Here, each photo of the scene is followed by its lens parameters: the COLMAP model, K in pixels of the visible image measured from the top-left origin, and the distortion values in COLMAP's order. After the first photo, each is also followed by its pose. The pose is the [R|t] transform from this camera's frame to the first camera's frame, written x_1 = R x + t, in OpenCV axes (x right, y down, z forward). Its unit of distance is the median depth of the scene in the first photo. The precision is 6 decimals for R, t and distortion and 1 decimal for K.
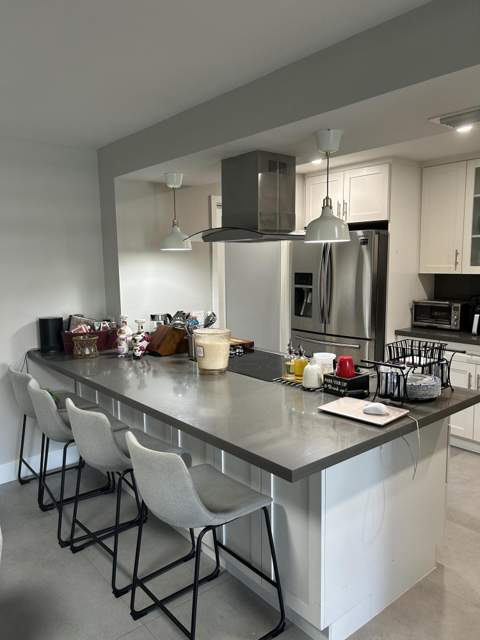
lens RADIAL K [[477.5, 0, 240.5], [0, 477.5, 322.1], [0, 0, 1]] dist [0.026221, -0.001968]
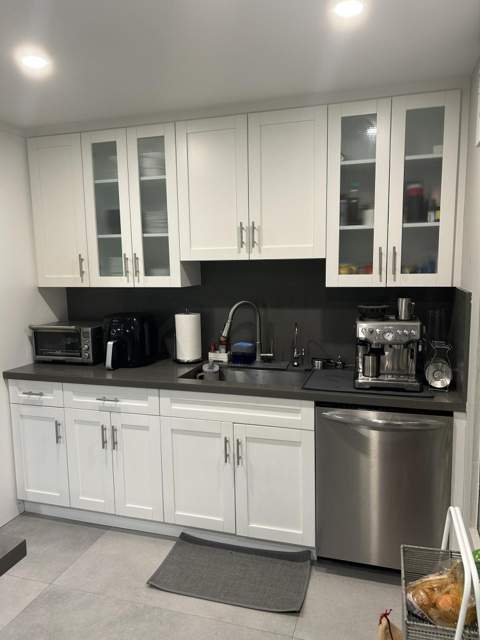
lens RADIAL K [[477.5, 0, 240.3], [0, 477.5, 320.6], [0, 0, 1]] dist [0.026221, -0.001968]
pose [[0.835349, -0.065409, 0.545815, 0.265924], [0.079325, 0.996847, -0.001946, -0.031223], [-0.543966, 0.044922, 0.837904, 0.279212]]
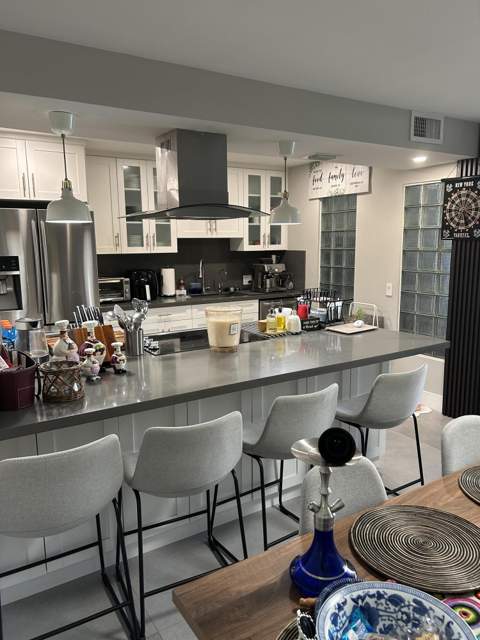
lens RADIAL K [[477.5, 0, 239.9], [0, 477.5, 321.4], [0, 0, 1]] dist [0.026221, -0.001968]
pose [[0.134052, -0.158342, 0.978242, -0.741442], [0.139959, 0.980282, 0.139493, -0.064586], [-0.981041, 0.118214, 0.153570, 0.587272]]
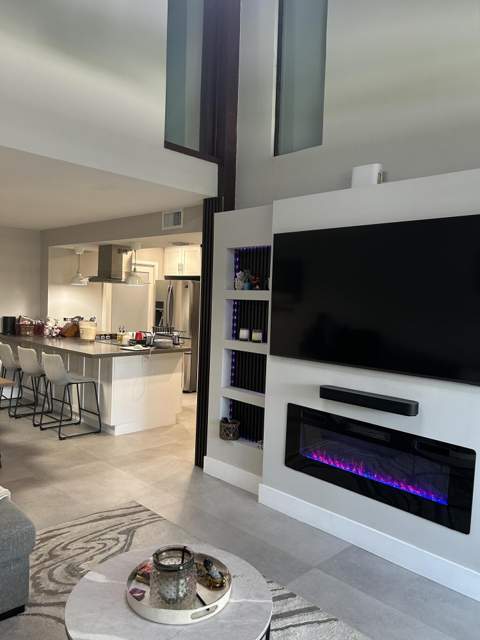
lens RADIAL K [[477.5, 0, 236.5], [0, 477.5, 322.0], [0, 0, 1]] dist [0.026221, -0.001968]
pose [[0.994398, 0.041092, 0.097390, 0.301518], [-0.033191, 0.996128, -0.081404, 0.128873], [-0.100358, 0.077715, 0.991912, -0.931563]]
